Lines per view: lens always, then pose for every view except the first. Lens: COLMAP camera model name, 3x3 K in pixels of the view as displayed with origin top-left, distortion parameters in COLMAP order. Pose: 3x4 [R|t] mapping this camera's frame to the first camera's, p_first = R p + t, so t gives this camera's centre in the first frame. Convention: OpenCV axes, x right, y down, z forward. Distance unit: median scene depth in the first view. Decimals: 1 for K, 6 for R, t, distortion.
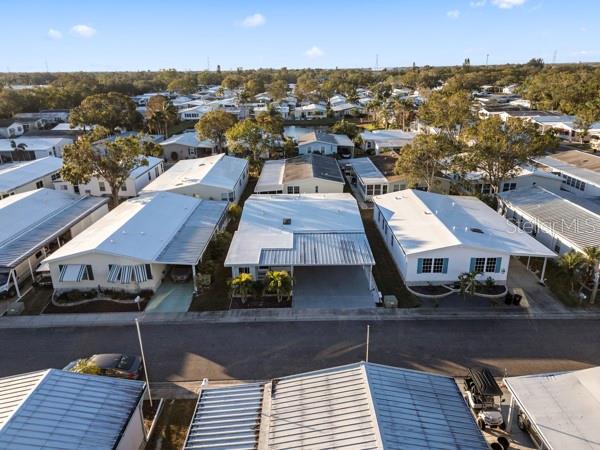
lens RADIAL K [[418.6, 0, 299.4], [0, 418.6, 225.0], [0, 0, 1]] dist [0.003928, 0.000549]
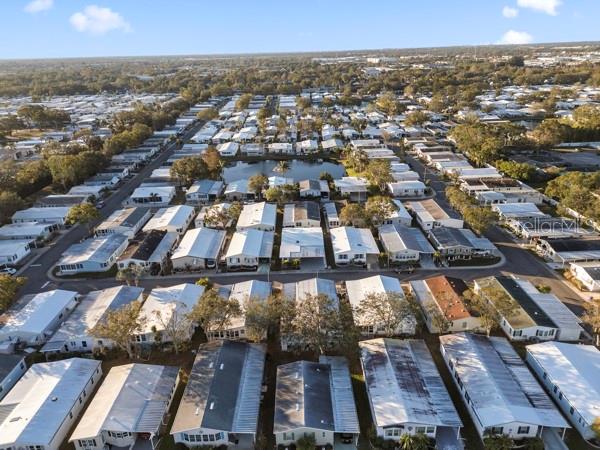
lens RADIAL K [[418.6, 0, 299.4], [0, 418.6, 225.0], [0, 0, 1]] dist [0.003928, 0.000549]
pose [[0.999894, -0.014523, -0.001156, -0.013612], [0.014556, 0.999192, 0.037466, -0.259154], [0.000611, -0.037479, 0.999297, -2.102576]]
